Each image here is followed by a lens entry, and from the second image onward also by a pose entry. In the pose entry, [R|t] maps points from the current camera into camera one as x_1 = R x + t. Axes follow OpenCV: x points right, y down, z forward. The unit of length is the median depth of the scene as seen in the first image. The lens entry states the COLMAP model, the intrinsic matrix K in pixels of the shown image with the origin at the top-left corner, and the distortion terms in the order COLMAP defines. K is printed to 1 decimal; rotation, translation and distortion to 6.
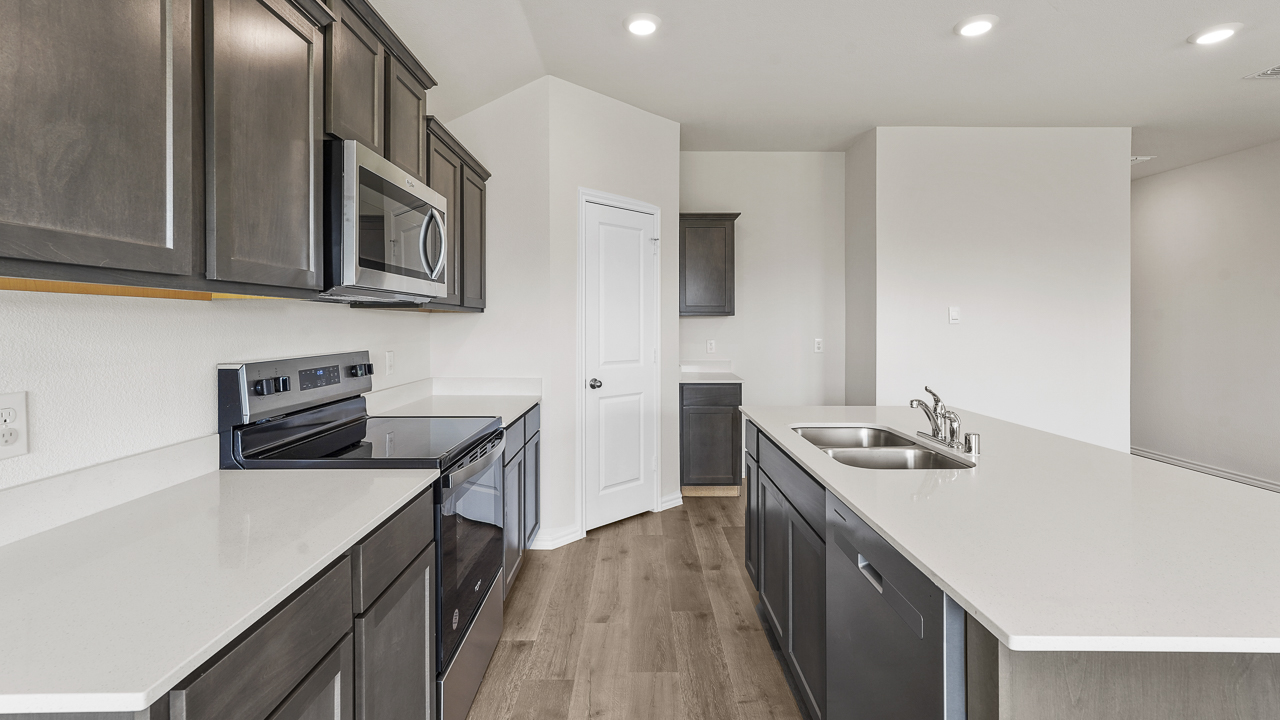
lens RADIAL K [[567.7, 0, 639.3], [0, 567.7, 324.6], [0, 0, 1]] dist [-0.010826, 0.006449]
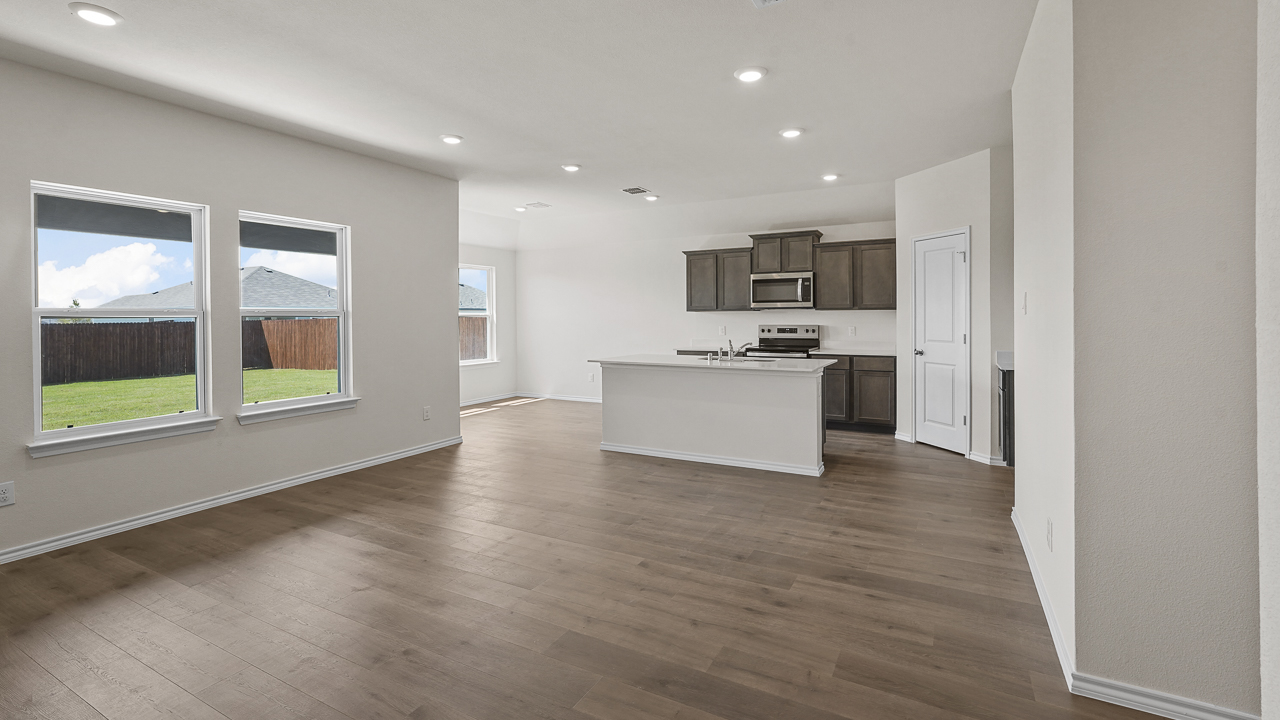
lens RADIAL K [[567.7, 0, 638.0], [0, 567.7, 315.8], [0, 0, 1]] dist [-0.010826, 0.006449]
pose [[-0.484299, 0.000979, -0.874902, 1.960763], [0.002758, 0.999996, -0.000408, -0.002471], [0.874898, -0.002611, -0.484300, 1.223214]]
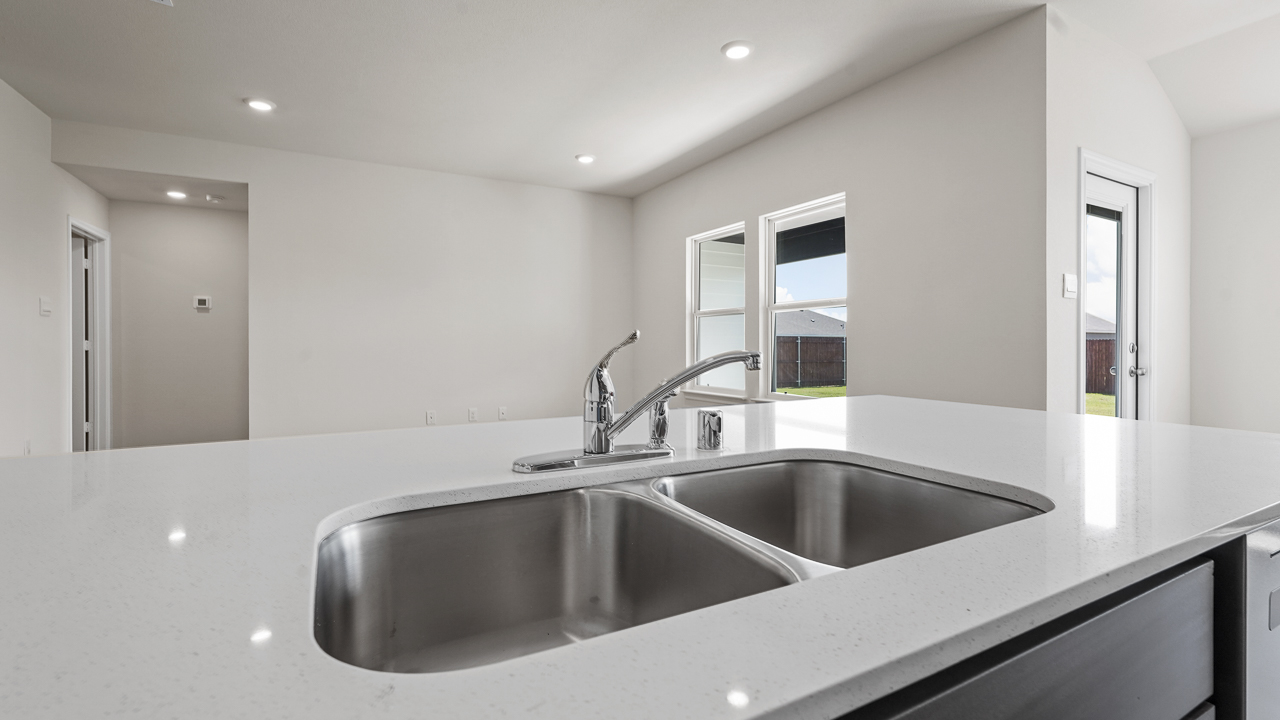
lens RADIAL K [[567.6, 0, 646.3], [0, 567.6, 339.8], [0, 0, 1]] dist [-0.004430, 0.001661]
pose [[-0.481453, 0.003132, 0.876466, 0.084291], [0.005335, 0.999986, -0.000642, 0.068680], [-0.876455, 0.004367, -0.481463, 0.743993]]
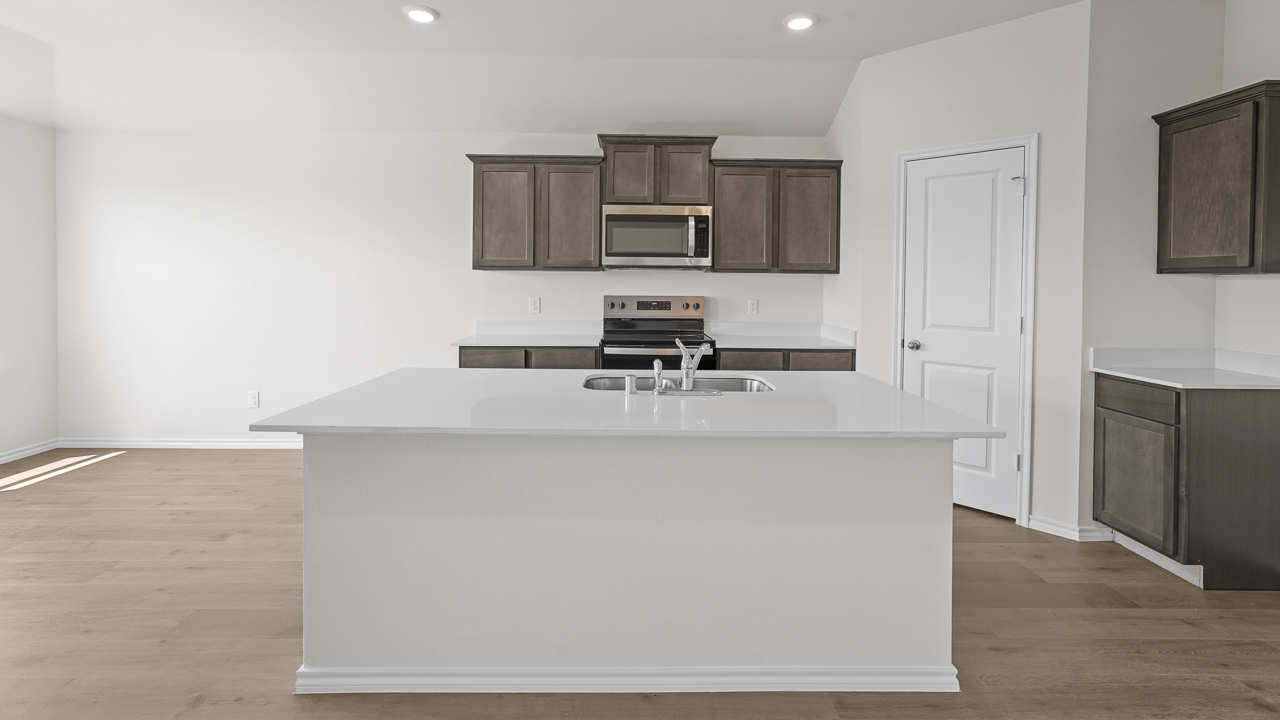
lens RADIAL K [[567.6, 0, 639.1], [0, 567.6, 291.3], [0, 0, 1]] dist [-0.004430, 0.001661]
pose [[0.015368, 0.017542, -0.999728, 1.009610], [-0.013226, 0.999762, 0.017339, 0.000721], [0.999794, 0.012956, 0.015597, 0.577267]]
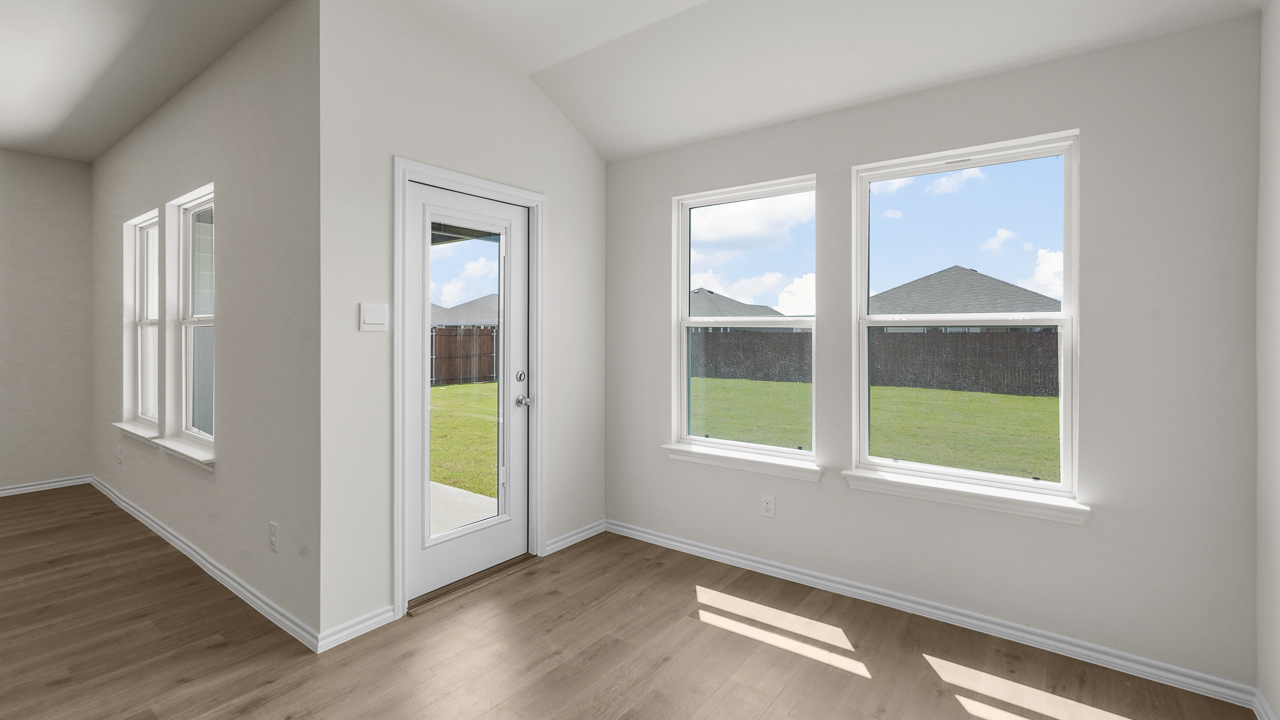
lens RADIAL K [[567.7, 0, 645.4], [0, 567.7, 334.3], [0, 0, 1]] dist [-0.010826, 0.006449]
pose [[-0.799207, -0.007727, 0.601006, -0.214198], [0.001742, 0.999883, 0.015171, -0.002844], [-0.601053, 0.013172, -0.799101, 0.097790]]
